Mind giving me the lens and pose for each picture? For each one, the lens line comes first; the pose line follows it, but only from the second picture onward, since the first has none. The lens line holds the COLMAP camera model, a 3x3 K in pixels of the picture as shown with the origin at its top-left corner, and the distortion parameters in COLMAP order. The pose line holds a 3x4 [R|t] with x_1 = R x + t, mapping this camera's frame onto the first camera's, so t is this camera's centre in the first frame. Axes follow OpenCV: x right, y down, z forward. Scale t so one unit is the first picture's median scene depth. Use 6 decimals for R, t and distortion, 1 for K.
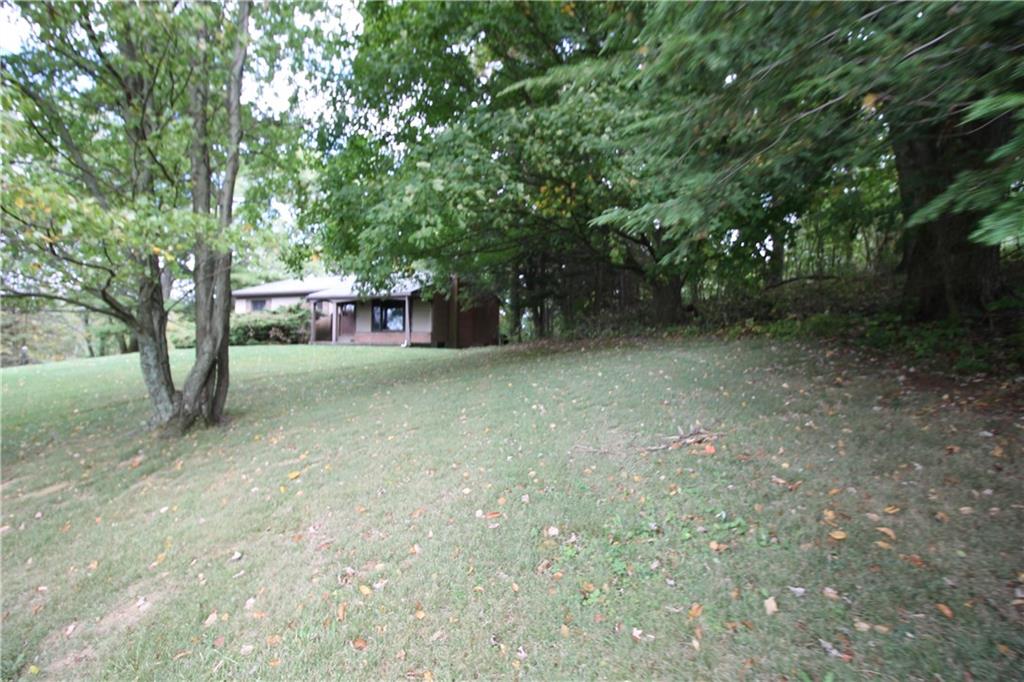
lens RADIAL K [[477.6, 0, 518.0], [0, 477.6, 331.9], [0, 0, 1]] dist [-0.017136, -0.000790]
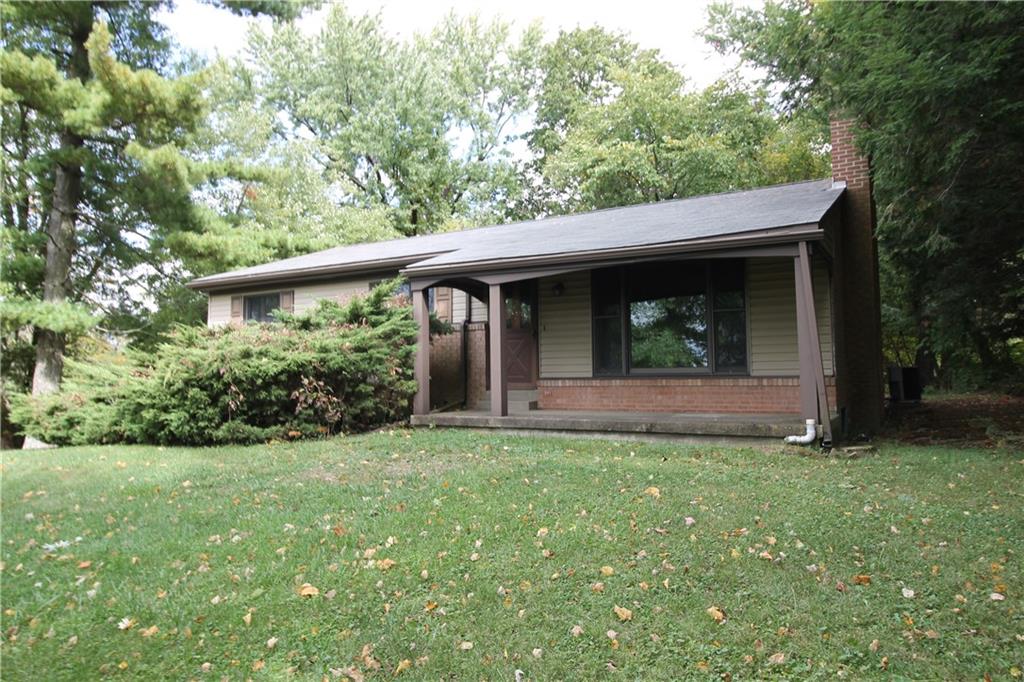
lens RADIAL K [[711.1, 0, 512.0], [0, 711.1, 341.0], [0, 0, 1]] dist [0.001110, 0.000118]
pose [[0.984312, -0.028435, -0.174133, -0.296234], [0.026236, 0.999544, -0.014918, -0.019298], [0.174477, 0.010116, 0.984609, 0.560148]]
